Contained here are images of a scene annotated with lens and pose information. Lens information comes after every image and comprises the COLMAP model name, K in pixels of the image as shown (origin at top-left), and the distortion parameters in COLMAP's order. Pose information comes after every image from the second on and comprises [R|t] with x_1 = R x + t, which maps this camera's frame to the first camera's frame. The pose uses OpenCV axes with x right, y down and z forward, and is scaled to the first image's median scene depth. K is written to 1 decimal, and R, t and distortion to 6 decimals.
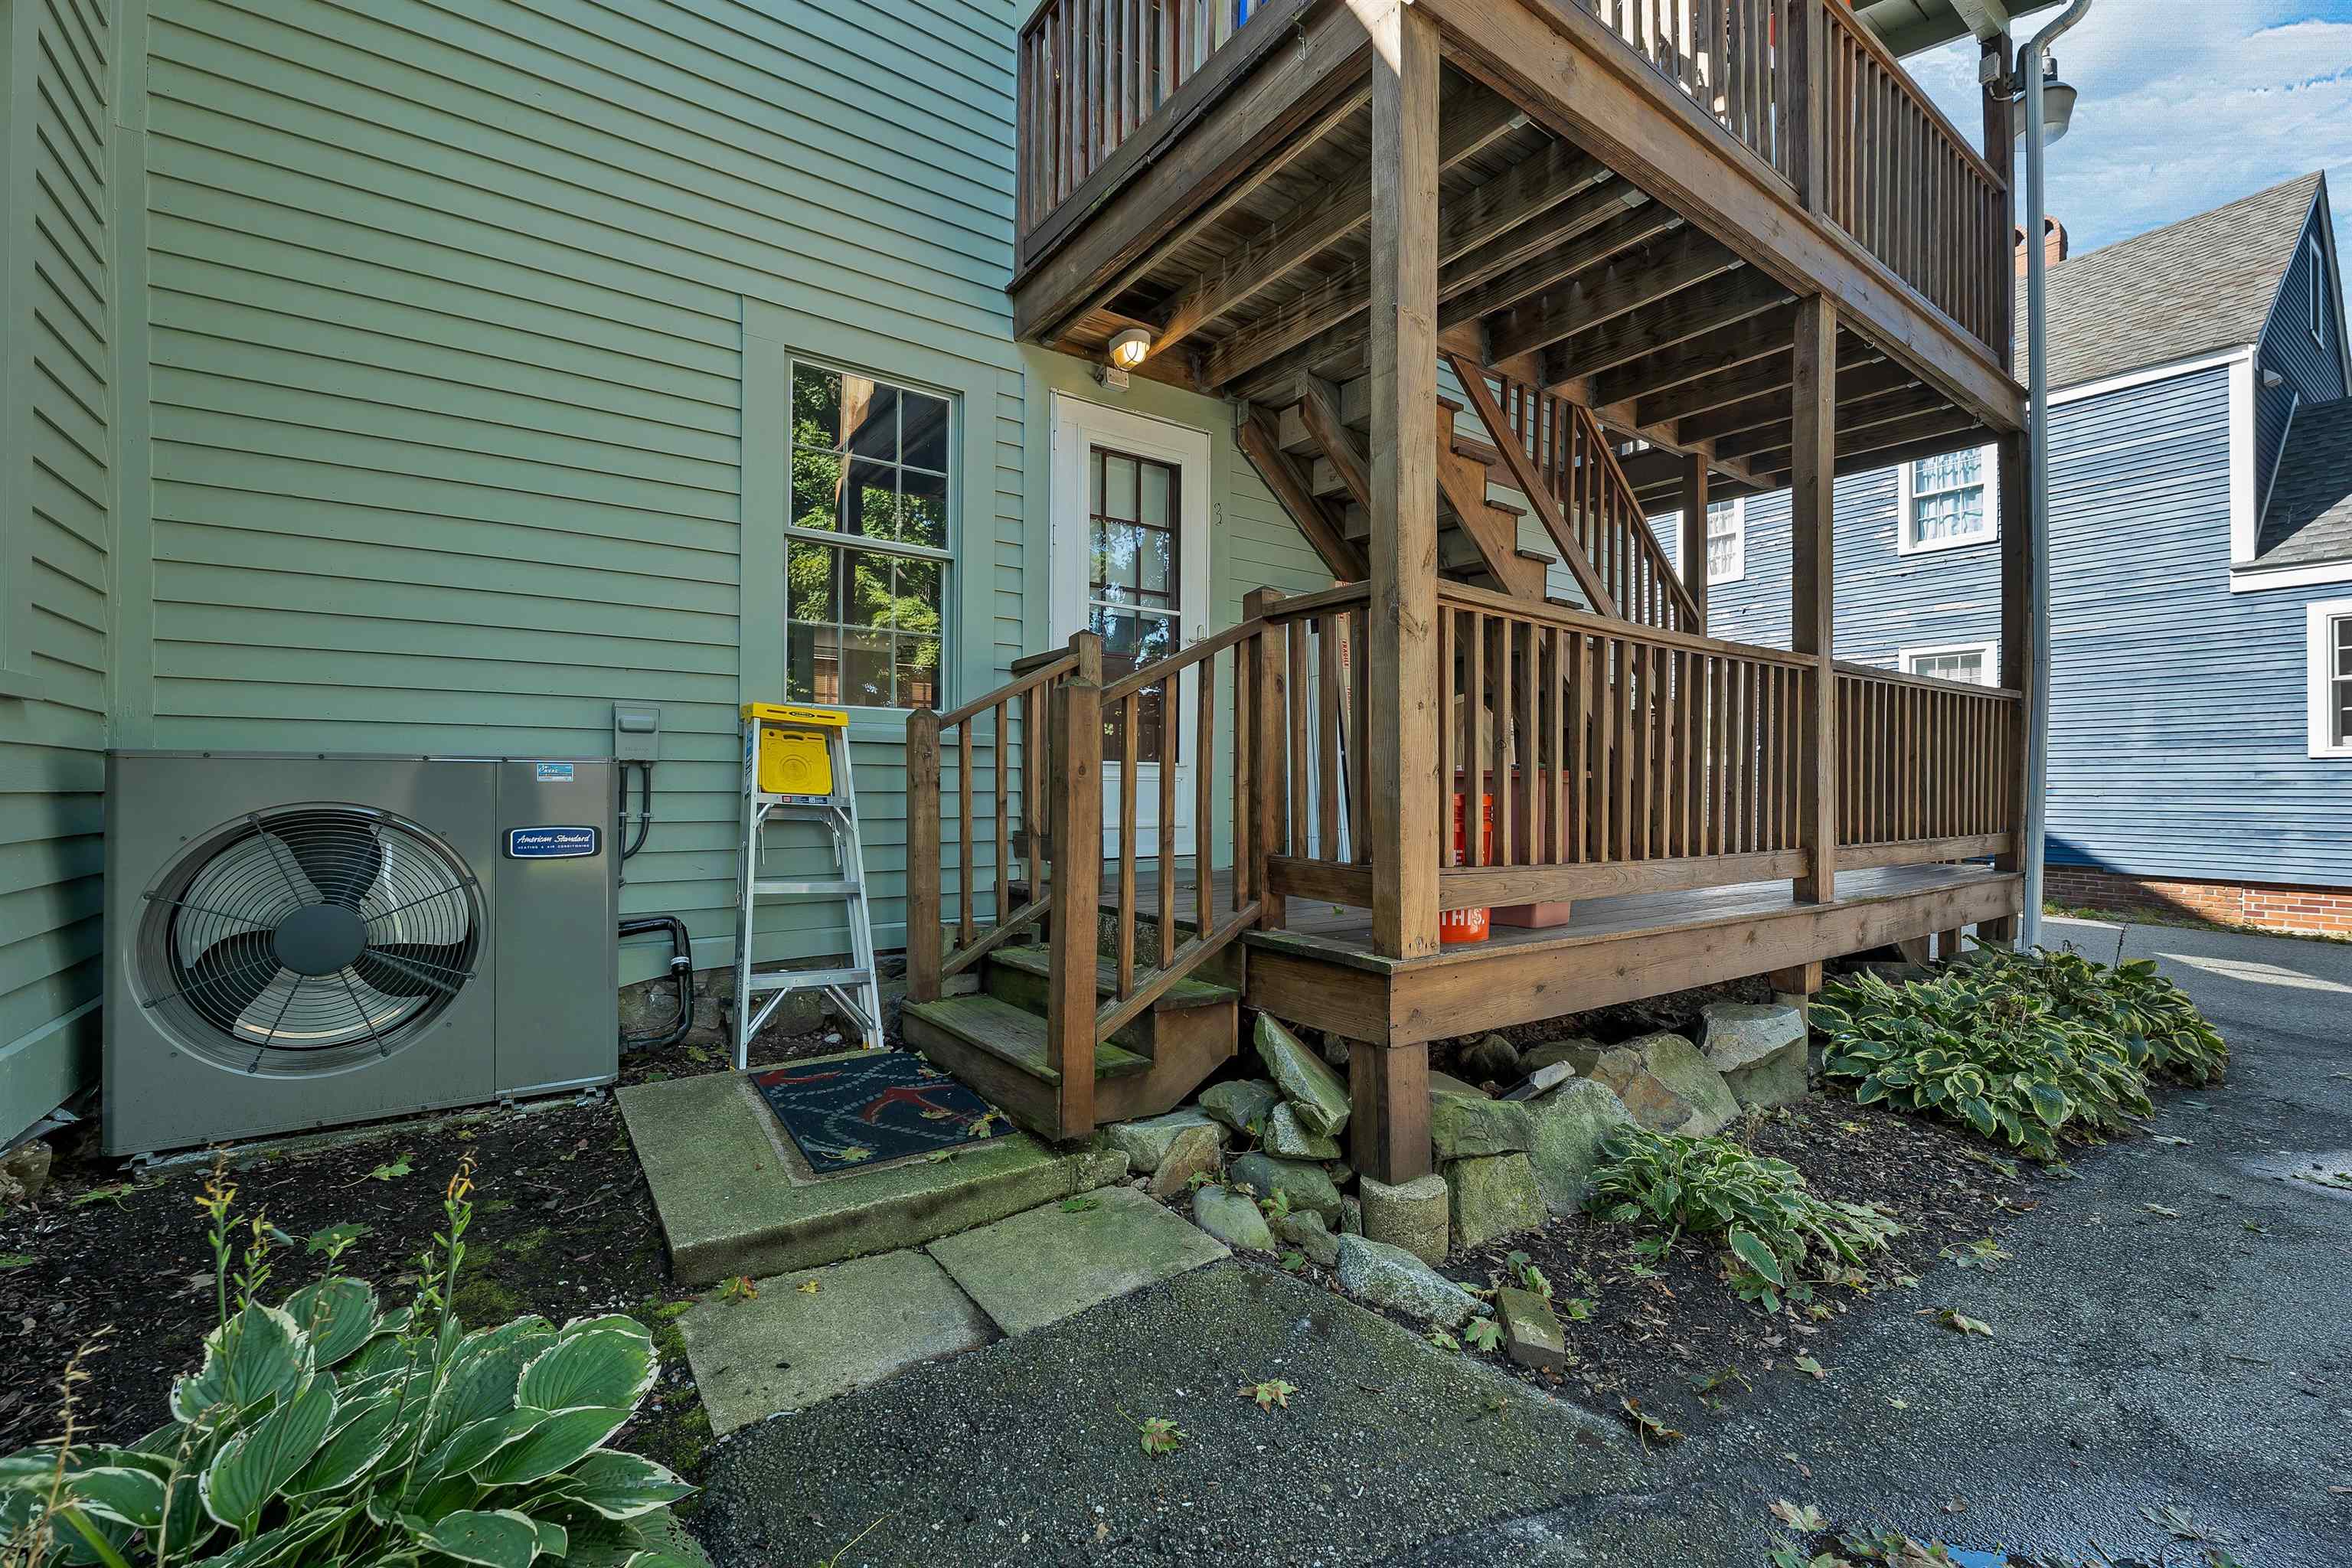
lens RADIAL K [[1001.3, 0, 1180.0], [0, 1001.3, 780.4], [0, 0, 1]] dist [0.000500, 0.000804]
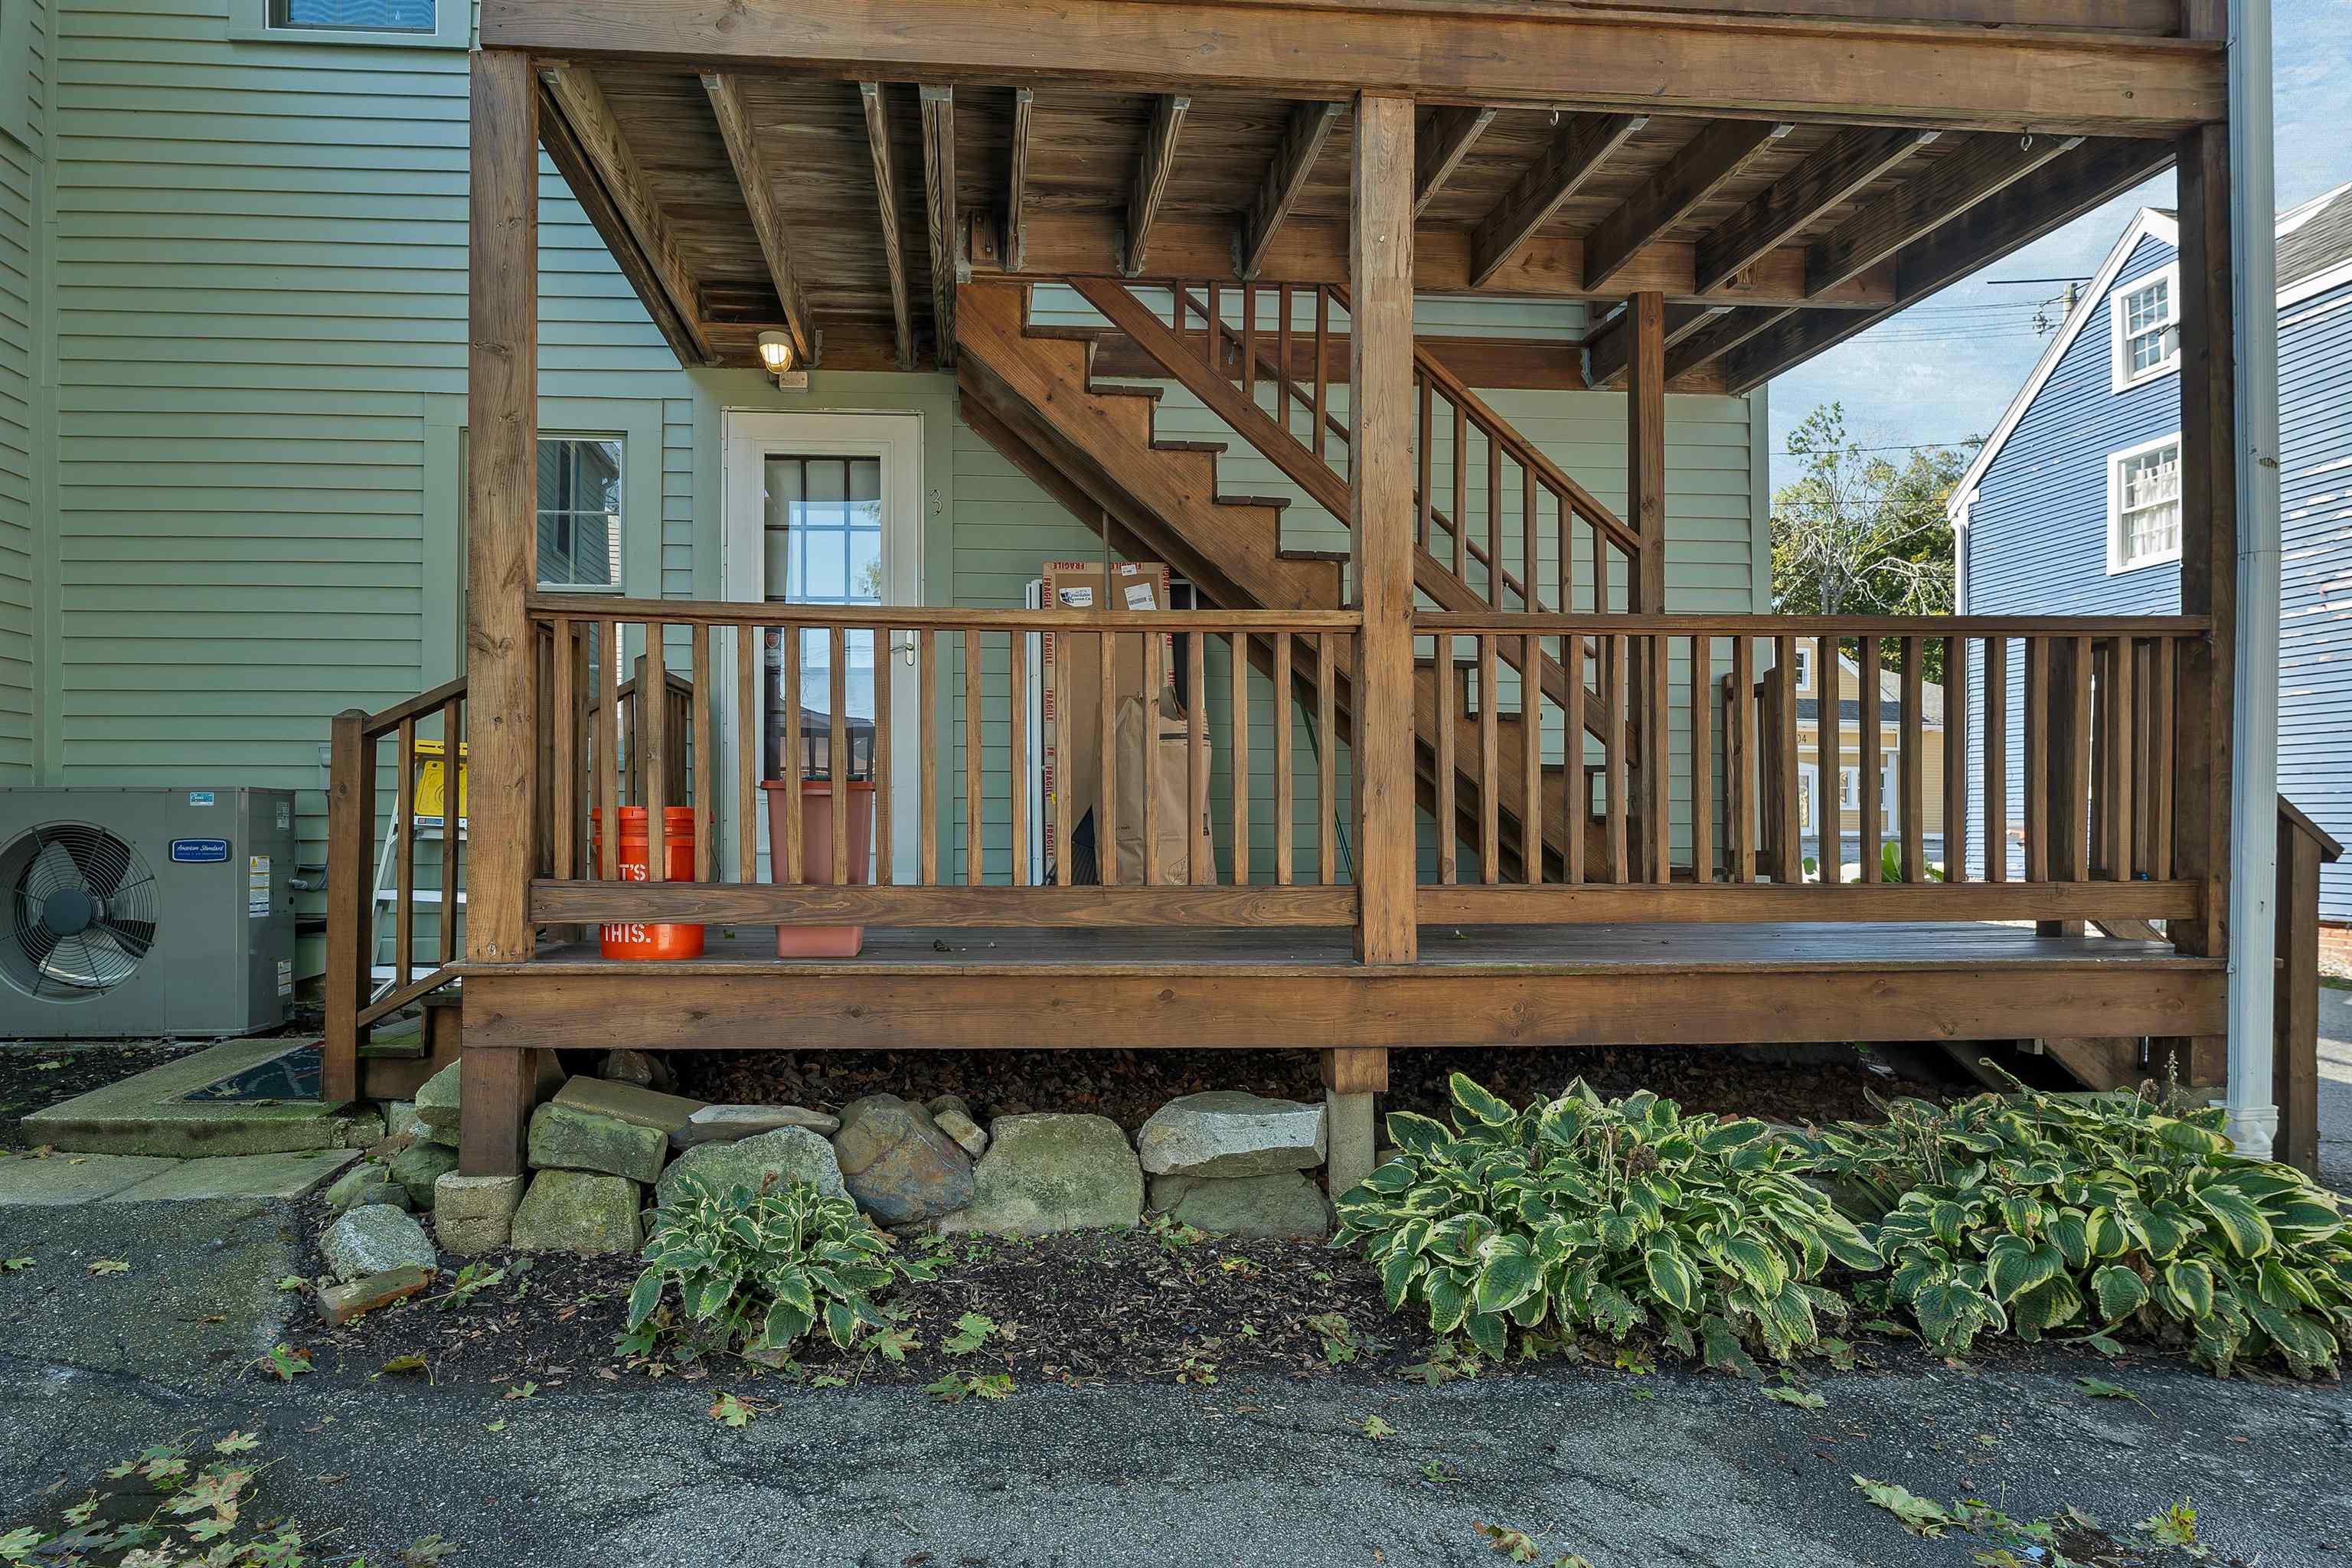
lens RADIAL K [[1321.9, 0, 1128.1], [0, 1321.9, 816.9], [0, 0, 1]] dist [-0.007964, -0.001545]
pose [[0.838301, -0.008027, -0.545148, 1.365126], [0.006062, 0.999967, -0.005401, 0.032842], [0.545173, 0.001223, 0.838322, 0.191268]]
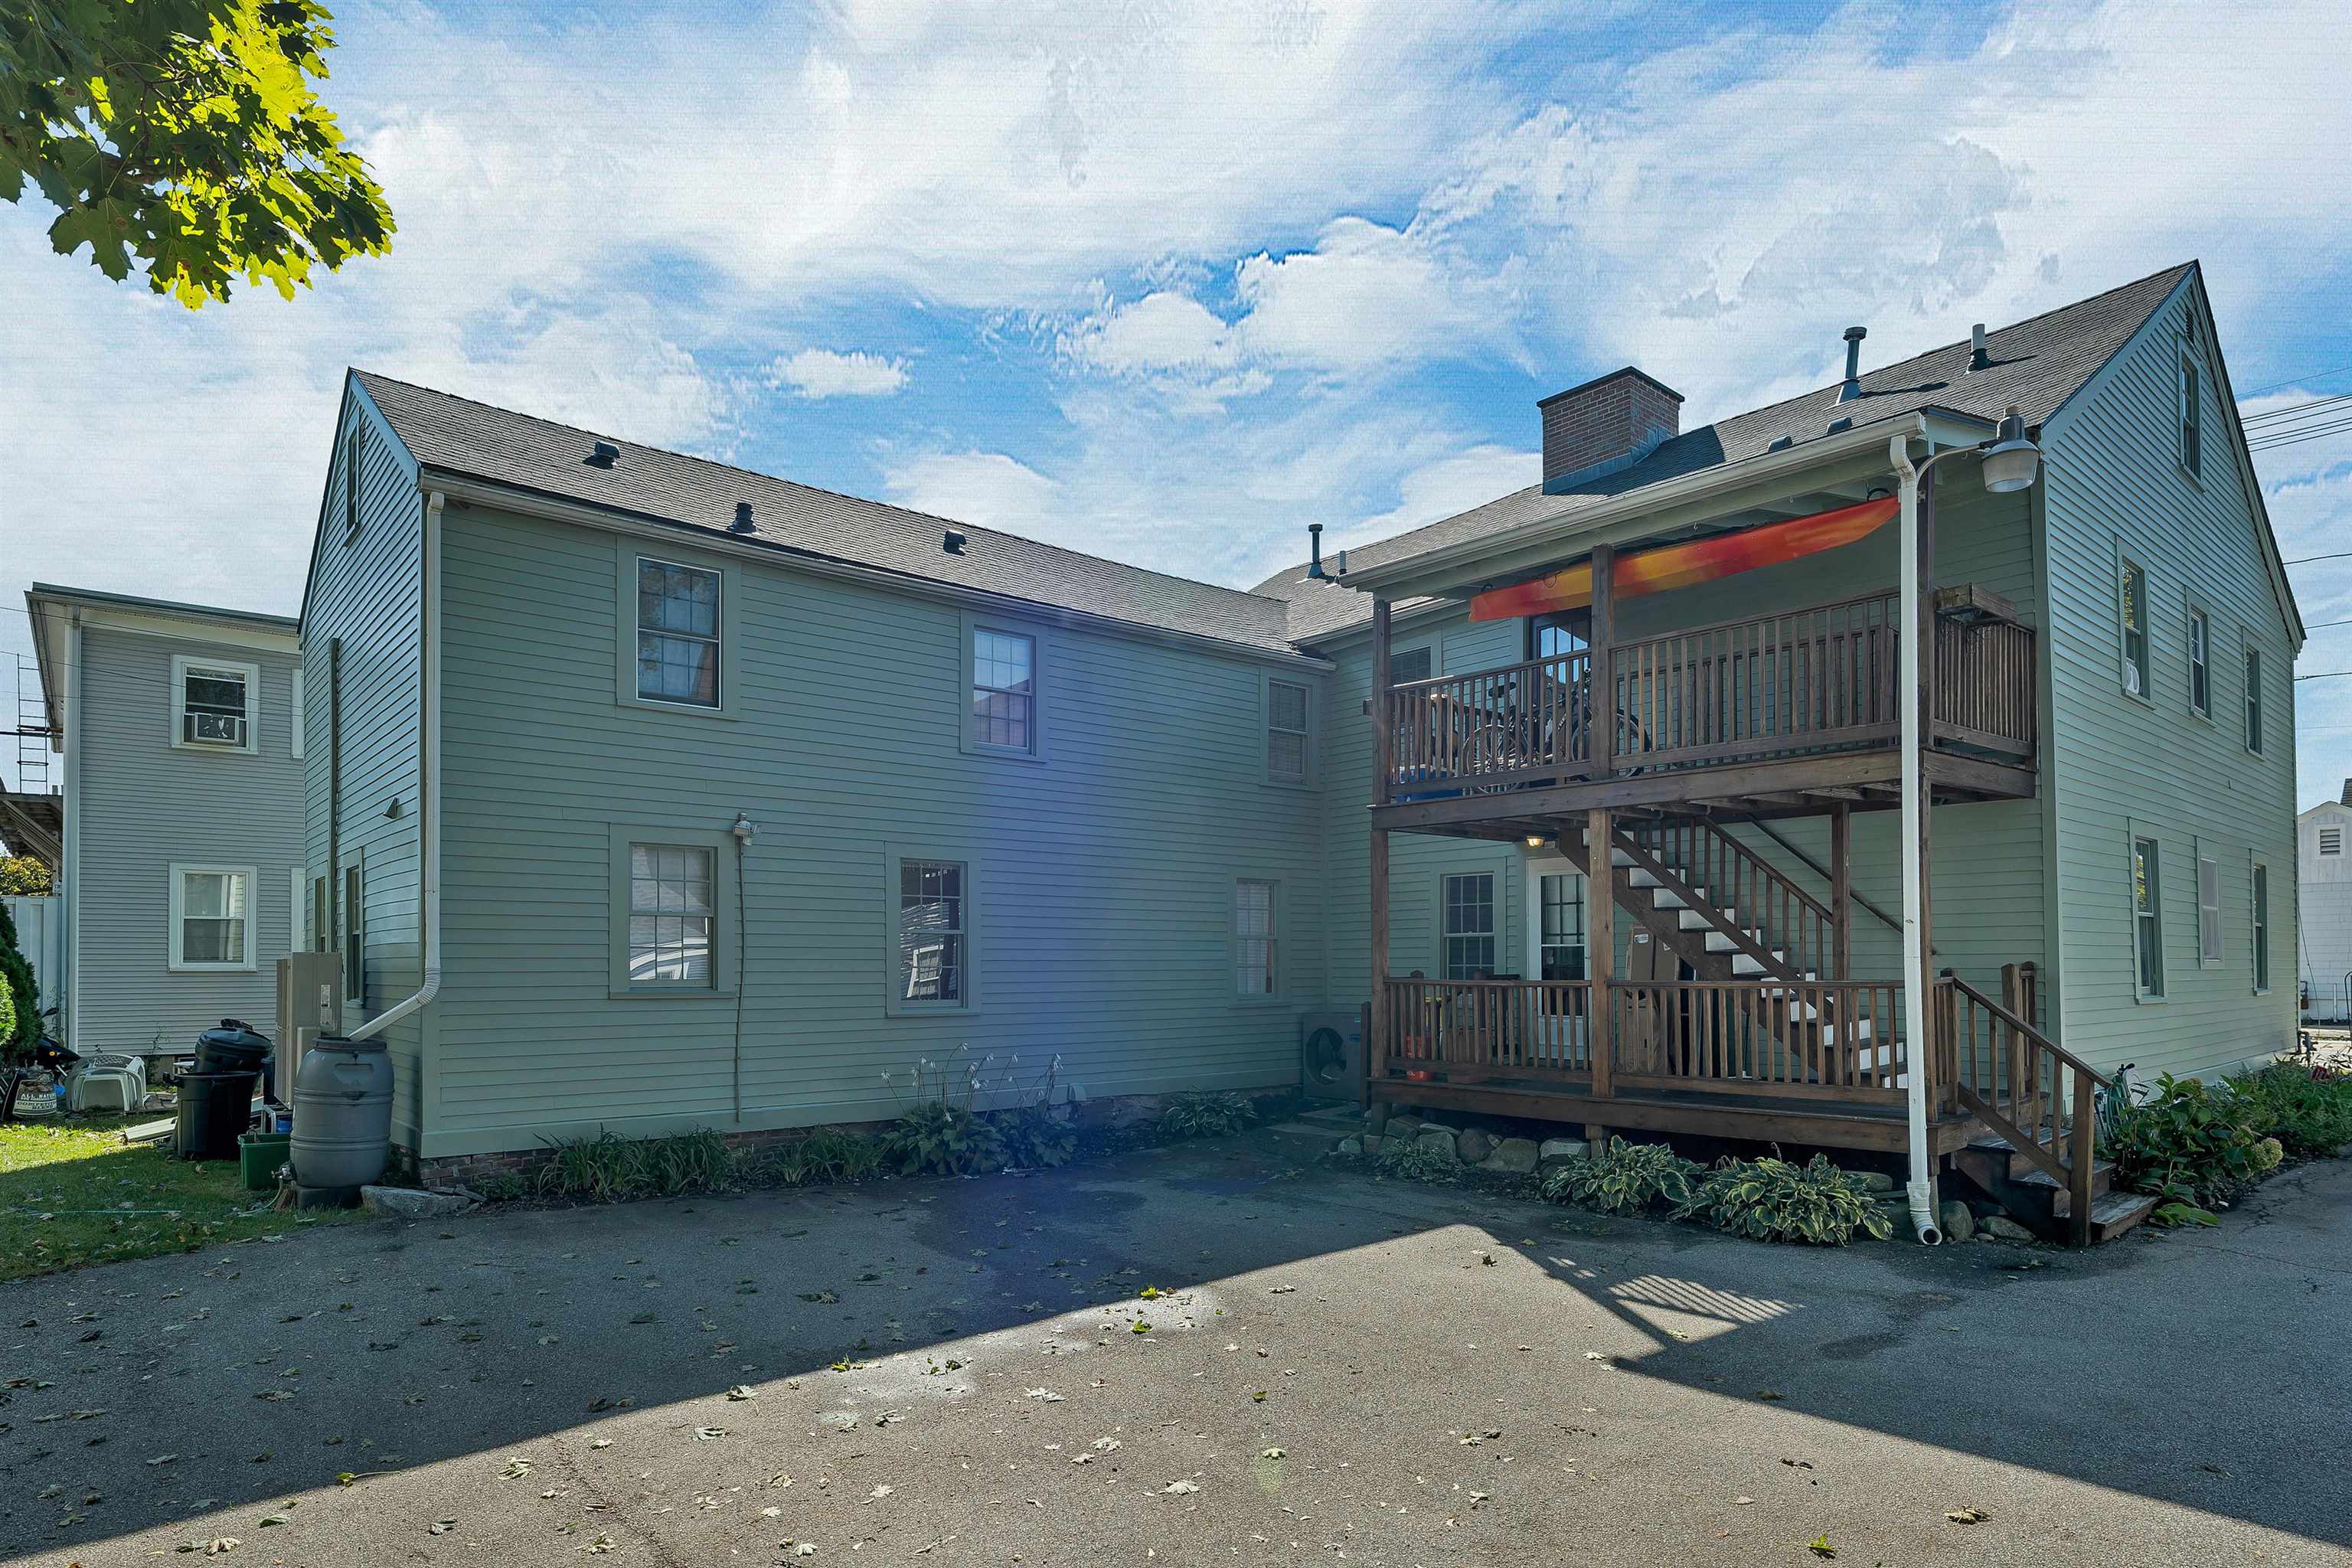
lens RADIAL K [[1282.1, 0, 1183.8], [0, 1282.1, 969.4], [0, 0, 1]] dist [-0.001254, 0.001964]
pose [[0.074274, -0.006864, -0.997214, 4.439636], [0.011033, 0.999921, -0.006061, -0.189974], [0.997177, -0.010552, 0.074344, -0.079902]]
